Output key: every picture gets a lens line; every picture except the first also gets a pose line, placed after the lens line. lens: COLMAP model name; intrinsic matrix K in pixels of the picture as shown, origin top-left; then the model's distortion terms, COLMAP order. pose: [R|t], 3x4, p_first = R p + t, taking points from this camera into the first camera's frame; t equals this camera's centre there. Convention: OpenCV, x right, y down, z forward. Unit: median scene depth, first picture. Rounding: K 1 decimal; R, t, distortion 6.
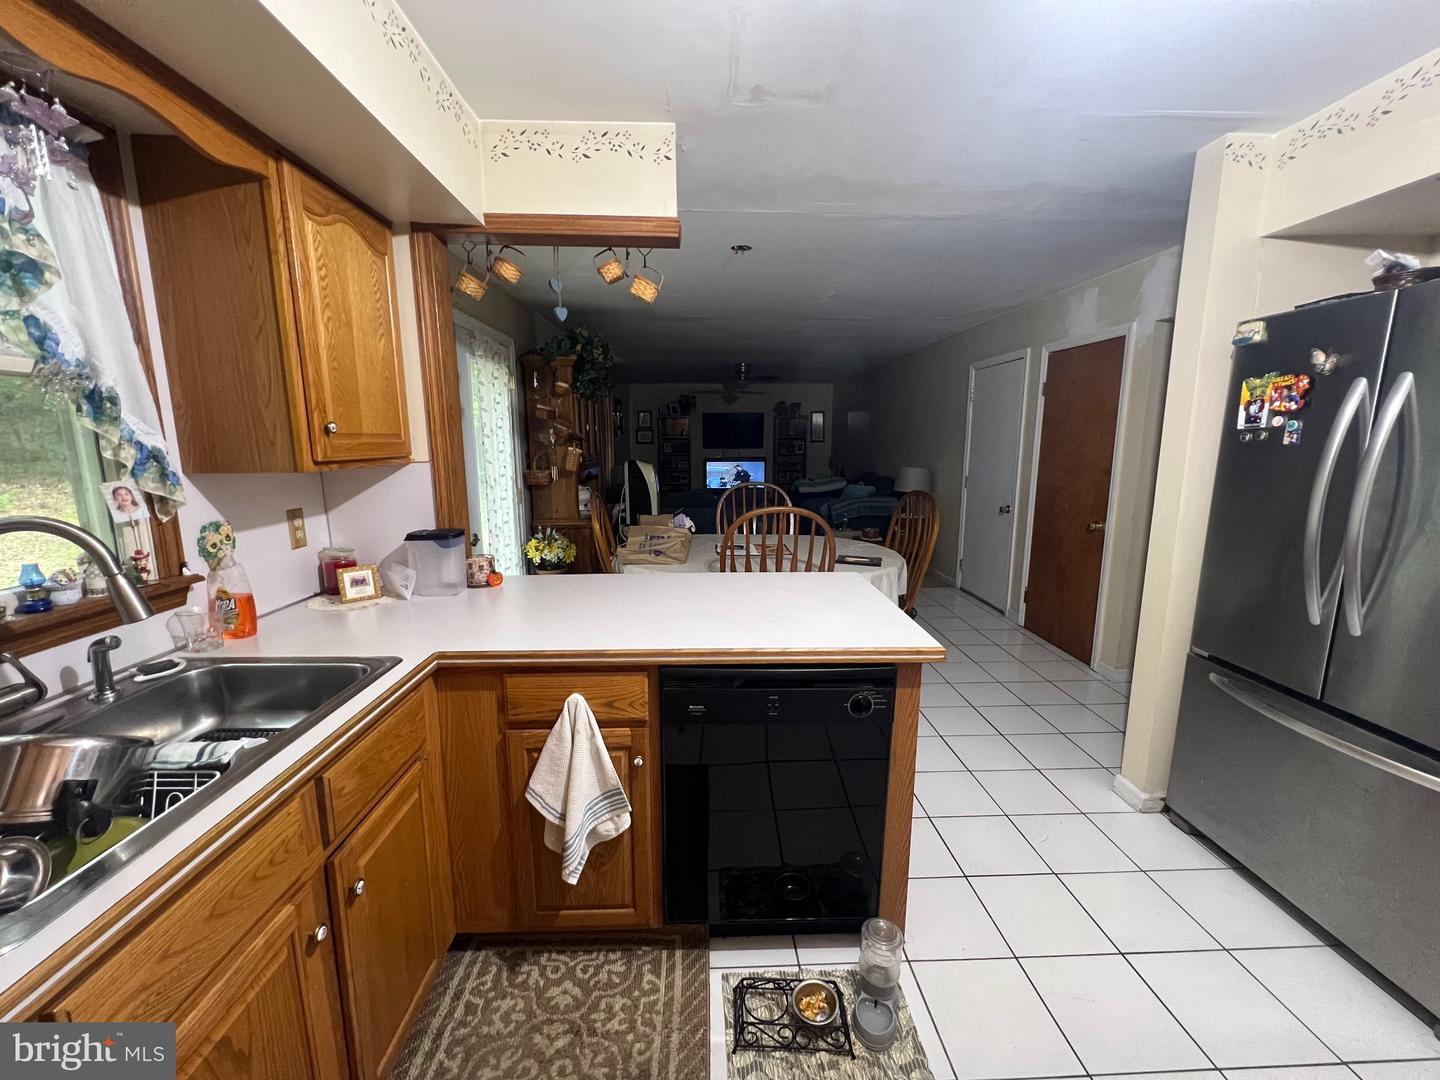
lens RADIAL K [[577.9, 0, 718.4], [0, 577.9, 537.5], [0, 0, 1]] dist [-0.002689, -0.000305]
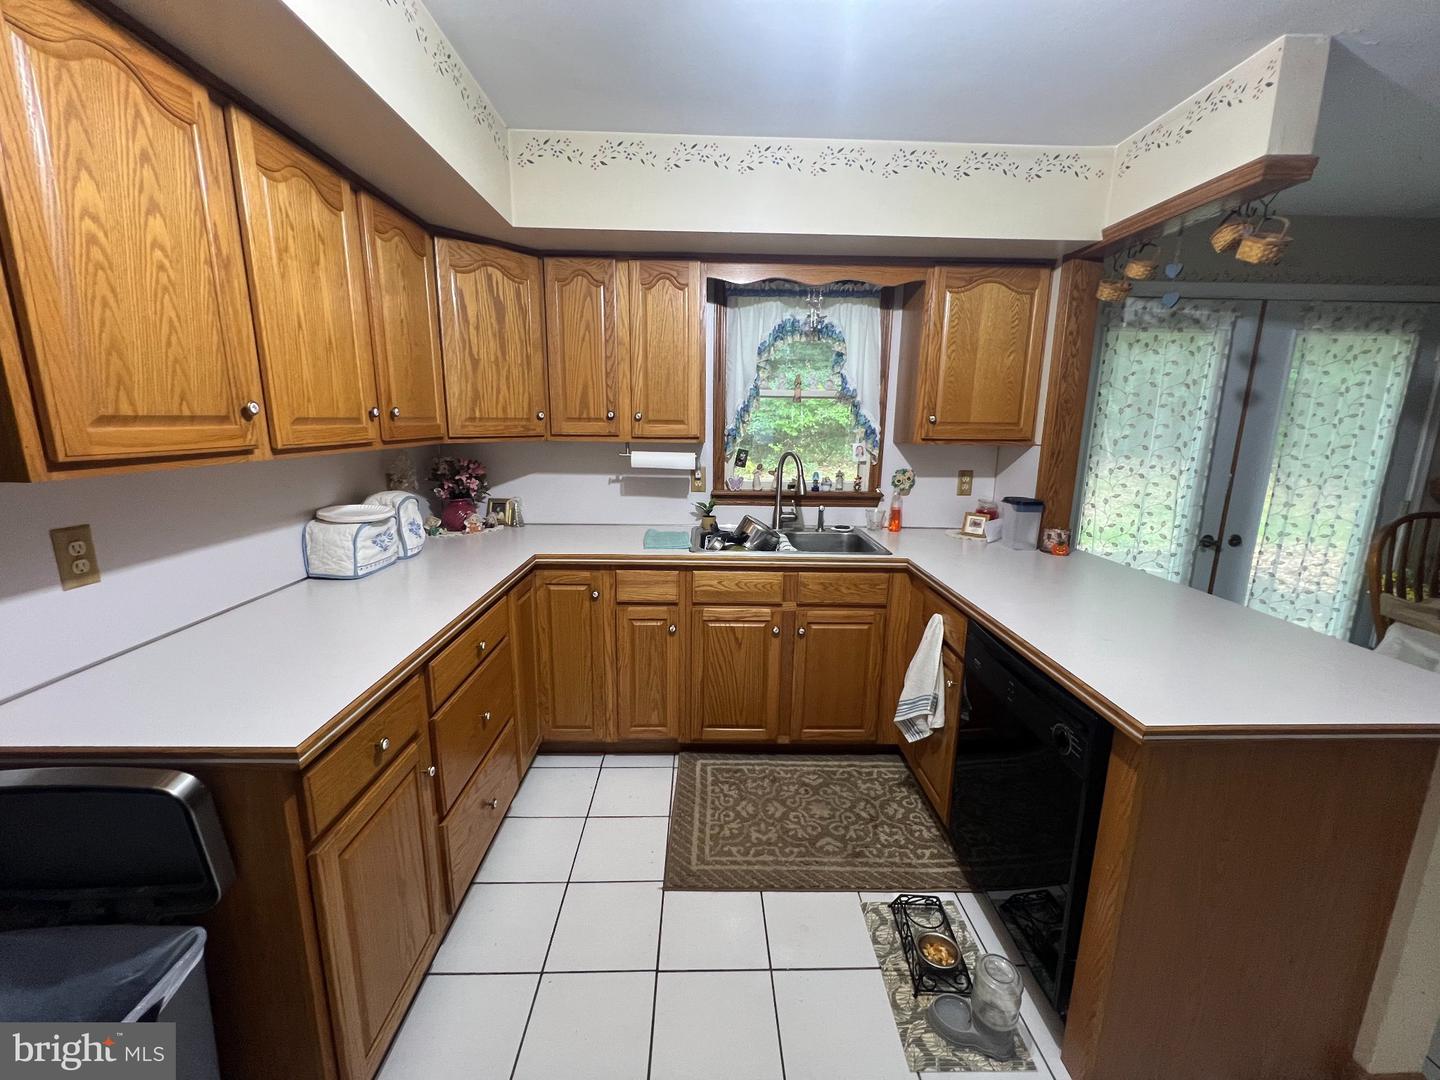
lens RADIAL K [[577.9, 0, 718.4], [0, 577.9, 537.5], [0, 0, 1]] dist [-0.002689, -0.000305]
pose [[-0.011127, 0.203187, -0.979077, 0.845135], [-0.180976, 0.962558, 0.201816, -0.068575], [0.983425, 0.179435, 0.026061, 0.332851]]
